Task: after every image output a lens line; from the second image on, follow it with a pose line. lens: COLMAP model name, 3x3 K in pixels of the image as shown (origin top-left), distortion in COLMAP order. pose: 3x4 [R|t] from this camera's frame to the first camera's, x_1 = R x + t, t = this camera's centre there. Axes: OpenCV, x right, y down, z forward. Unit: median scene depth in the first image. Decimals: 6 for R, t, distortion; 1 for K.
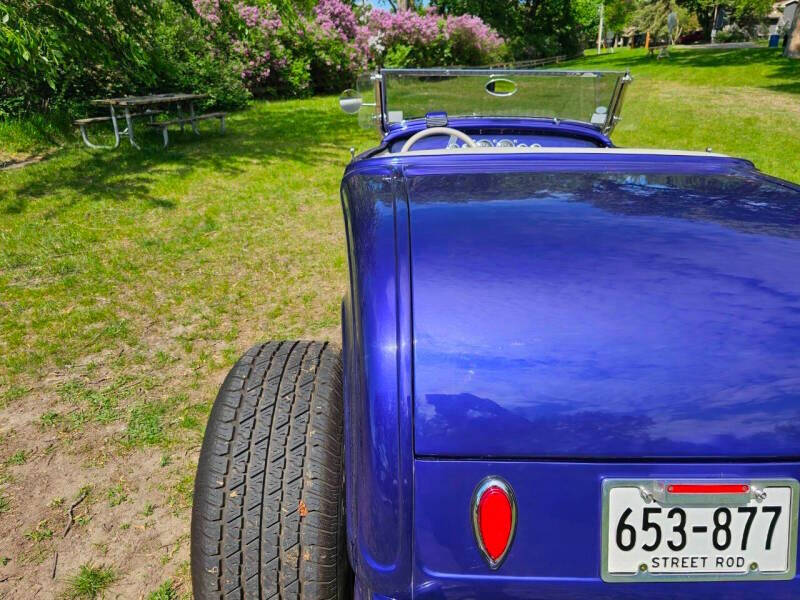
lens RADIAL K [[546.1, 0, 411.3], [0, 546.1, 289.3], [0, 0, 1]] dist [0.046074, -0.047088]
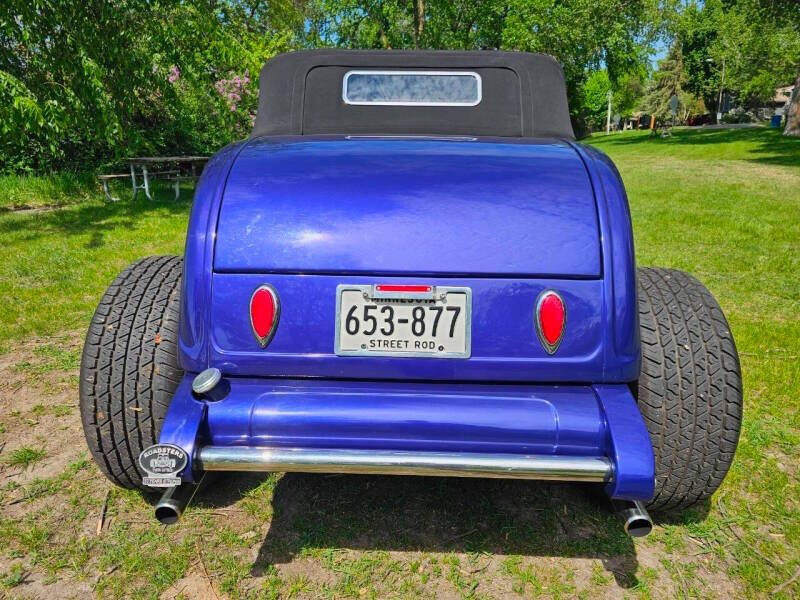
lens RADIAL K [[539.8, 0, 400.0], [0, 539.8, 300.0], [0, 0, 1]] dist [0.050419, -0.047443]
pose [[0.998645, 0.015259, -0.049763, 0.069706], [-0.020797, 0.993405, -0.112759, 0.064449], [0.047714, 0.113641, 0.992376, -0.050248]]
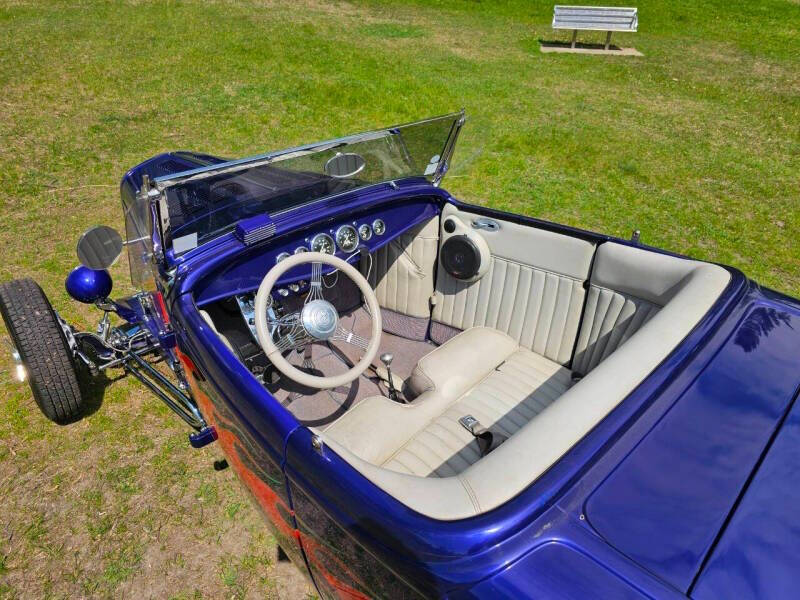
lens RADIAL K [[546.8, 0, 413.2], [0, 546.8, 302.2], [0, 0, 1]] dist [0.049213, -0.051192]
pose [[0.709885, -0.355722, 0.607886, -0.081875], [0.227924, 0.932668, 0.279610, -0.131074], [-0.666419, -0.059939, 0.743165, 0.154739]]
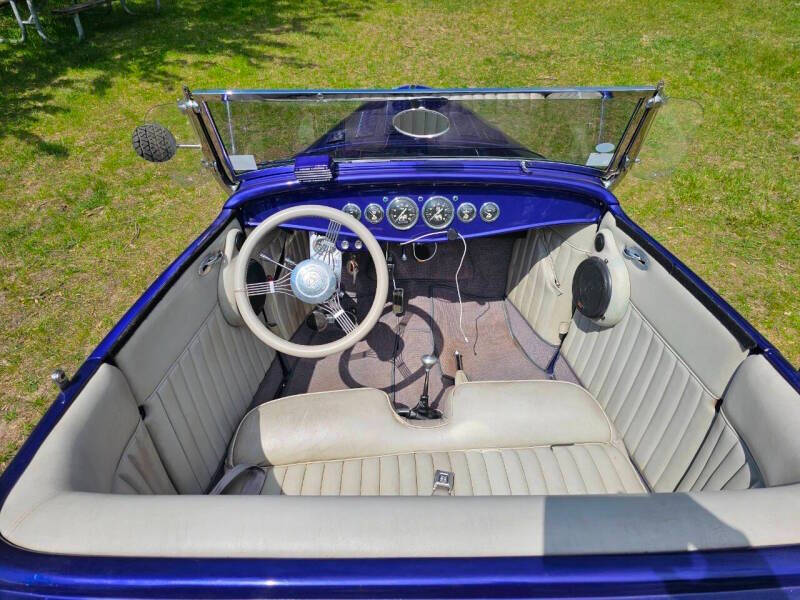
lens RADIAL K [[546.8, 0, 413.2], [0, 546.8, 302.2], [0, 0, 1]] dist [0.049213, -0.051192]
pose [[0.999812, -0.002267, -0.019251, 0.057532], [0.007406, 0.962477, 0.271261, -0.118861], [0.017914, -0.271352, 0.962313, 0.148588]]
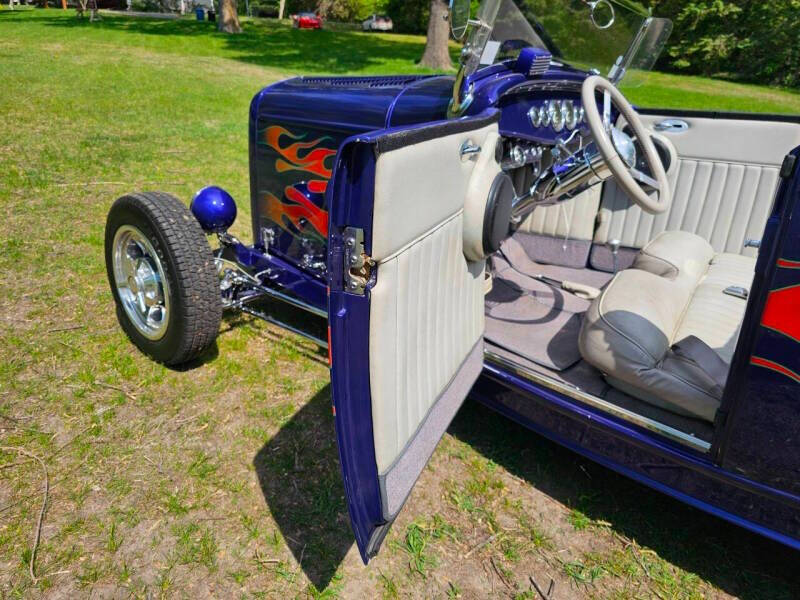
lens RADIAL K [[548.1, 0, 405.3], [0, 548.1, 298.8], [0, 0, 1]] dist [0.028197, -0.033828]
pose [[0.615393, -0.274241, 0.738975, -0.179522], [0.227807, 0.959395, 0.166331, -0.072676], [-0.754583, 0.065984, 0.652878, 0.270489]]
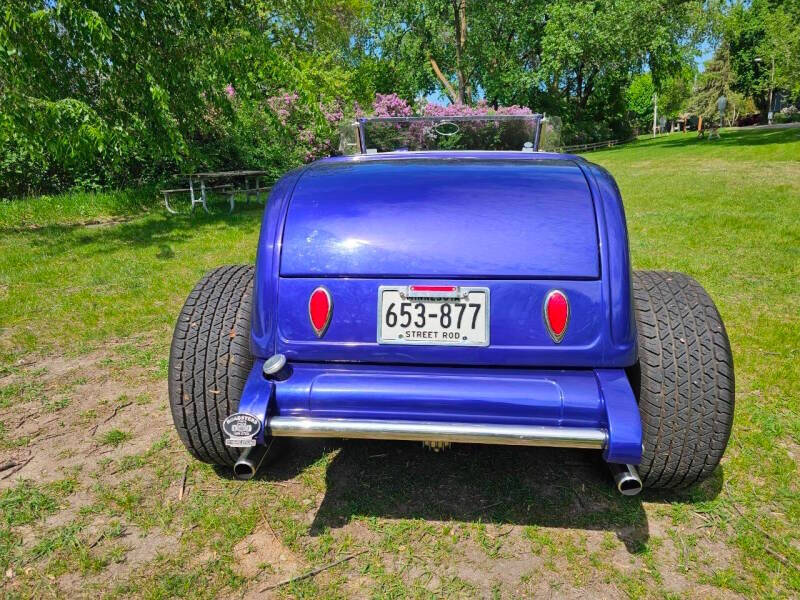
lens RADIAL K [[537.3, 0, 410.1], [0, 537.3, 287.9], [0, 0, 1]] dist [0.063776, -0.063503]
pose [[0.993524, 0.005353, -0.113496, 0.076858], [-0.021881, 0.989206, -0.144887, 0.071255], [0.111496, 0.146432, 0.982917, -0.084951]]
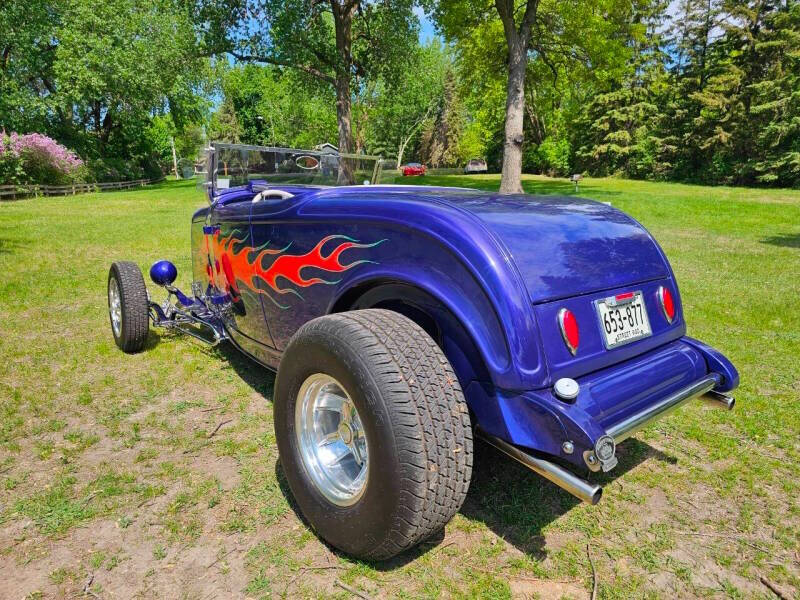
lens RADIAL K [[537.2, 0, 399.9], [0, 537.2, 291.2], [0, 0, 1]] dist [0.054565, -0.040675]
pose [[0.768697, -0.112792, 0.629590, -0.175227], [0.237854, 0.964146, -0.117680, 0.044437], [-0.593743, 0.240211, 0.767964, -0.015034]]
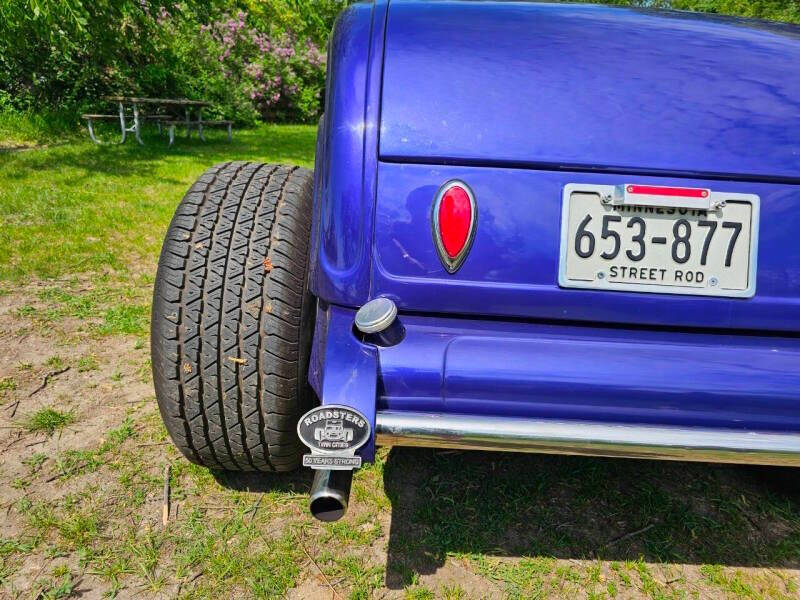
lens RADIAL K [[546.8, 0, 413.2], [0, 546.8, 302.2], [0, 0, 1]] dist [0.049213, -0.051192]
pose [[0.998626, 0.052101, 0.005589, 0.009245], [-0.051669, 0.996833, -0.060447, 0.075033], [-0.008720, 0.060075, 0.998156, 0.001597]]
